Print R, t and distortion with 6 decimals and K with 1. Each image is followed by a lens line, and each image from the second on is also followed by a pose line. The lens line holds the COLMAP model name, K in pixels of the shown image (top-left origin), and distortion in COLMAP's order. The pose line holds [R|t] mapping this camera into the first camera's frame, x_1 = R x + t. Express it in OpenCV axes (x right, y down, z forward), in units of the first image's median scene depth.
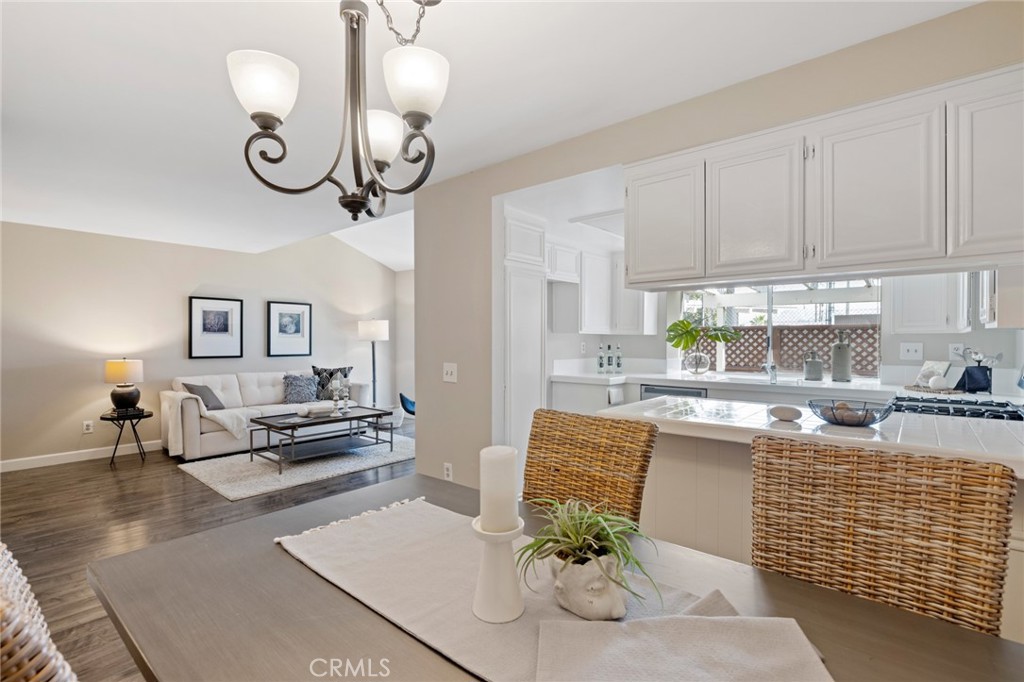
lens RADIAL K [[473.9, 0, 512.0], [0, 473.9, 341.0], [0, 0, 1]] dist [-0.008935, -0.000266]
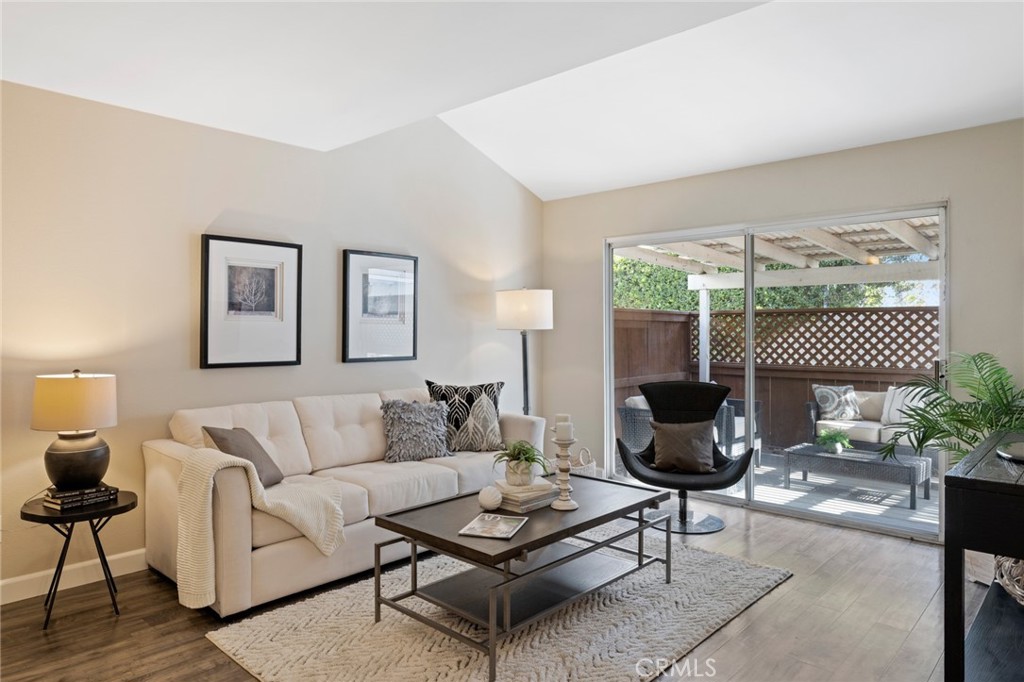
lens RADIAL K [[654.4, 0, 512.4], [0, 654.4, 313.3], [0, 0, 1]] dist [-0.000282, -0.001296]
pose [[0.999431, -0.002222, -0.033661, -0.348753], [0.001350, 0.999663, -0.025926, 0.000266], [0.033708, 0.025865, 0.999097, 0.357665]]
